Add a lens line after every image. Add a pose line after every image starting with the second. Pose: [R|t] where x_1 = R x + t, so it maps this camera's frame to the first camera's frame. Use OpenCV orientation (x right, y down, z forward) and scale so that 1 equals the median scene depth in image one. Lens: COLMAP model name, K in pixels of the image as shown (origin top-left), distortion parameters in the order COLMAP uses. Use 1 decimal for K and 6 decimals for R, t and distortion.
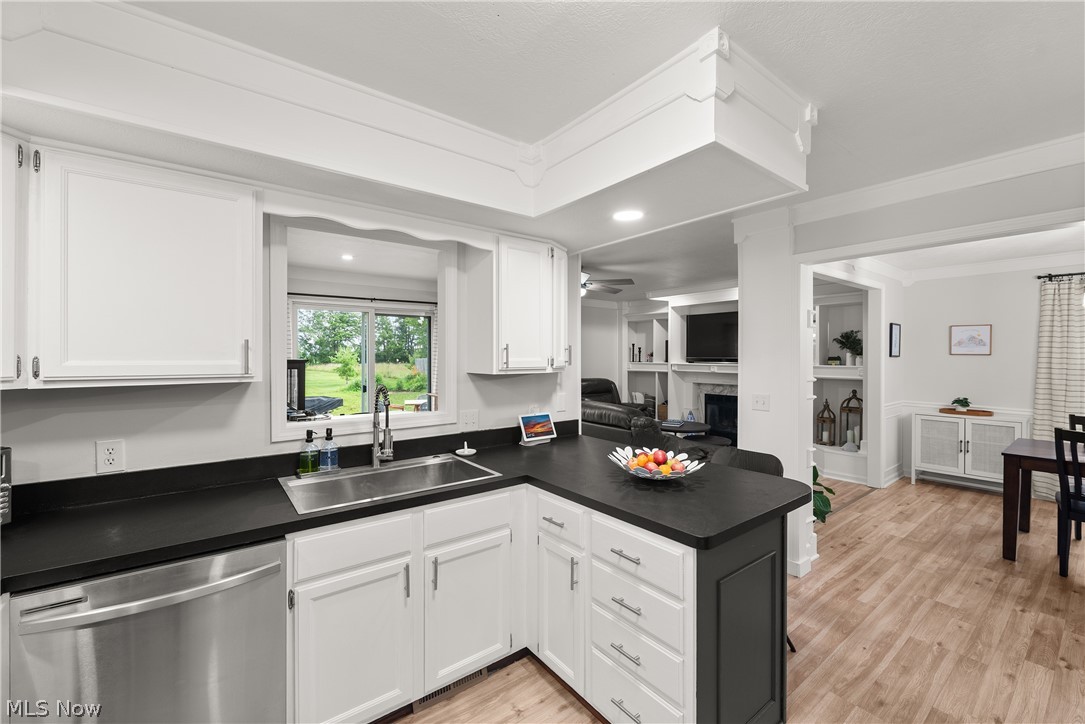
lens RADIAL K [[439.9, 0, 538.7], [0, 439.9, 357.0], [0, 0, 1]] dist [0.000161, -0.000051]
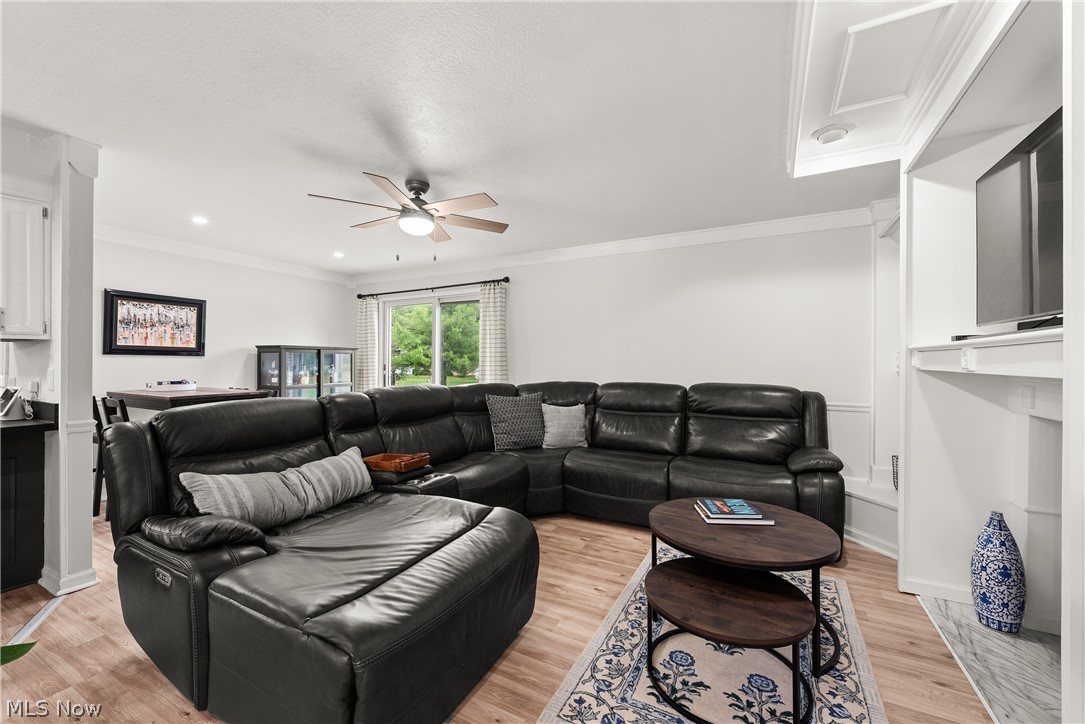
lens RADIAL K [[434.0, 0, 542.5], [0, 434.0, 362.0], [0, 0, 1]] dist [-0.000544, -0.000062]
pose [[0.422263, -0.000143, -0.906473, 0.472079], [-0.006388, 0.999975, -0.003133, 0.027892], [0.906451, 0.007114, 0.422252, 0.611276]]
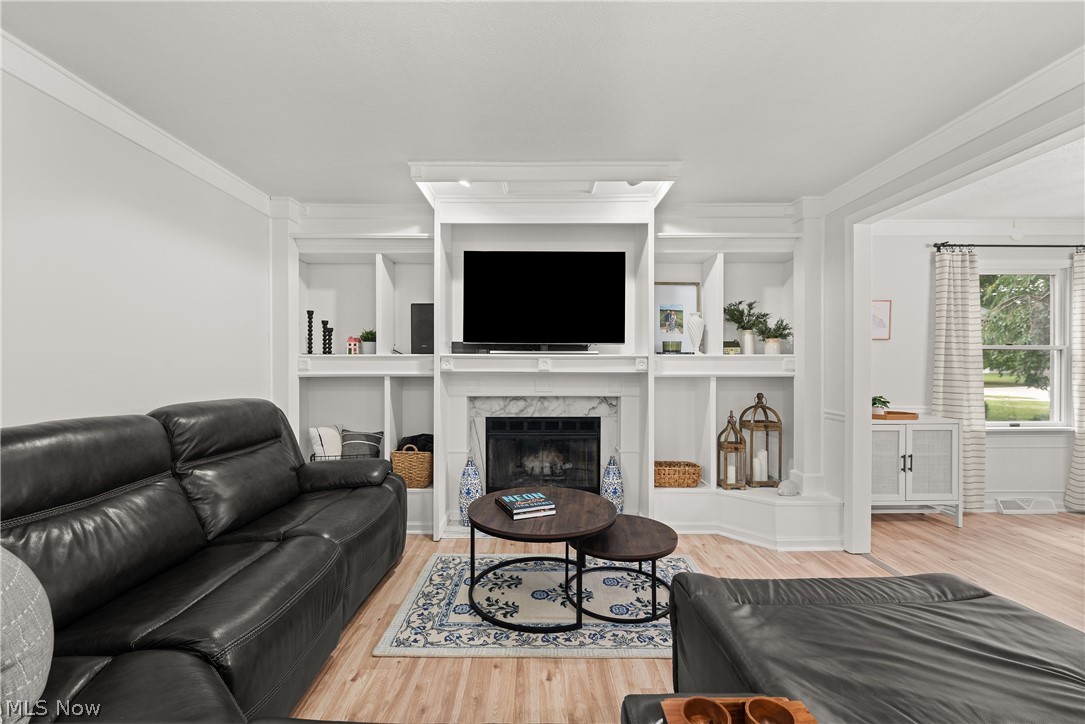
lens RADIAL K [[467.9, 0, 542.2], [0, 467.9, 365.4], [0, 0, 1]] dist [0.000039, -0.000101]
pose [[0.604013, -0.003203, 0.796968, -0.005464], [0.003498, 0.999993, 0.001367, 0.024553], [-0.796967, 0.001962, 0.604020, 0.633730]]
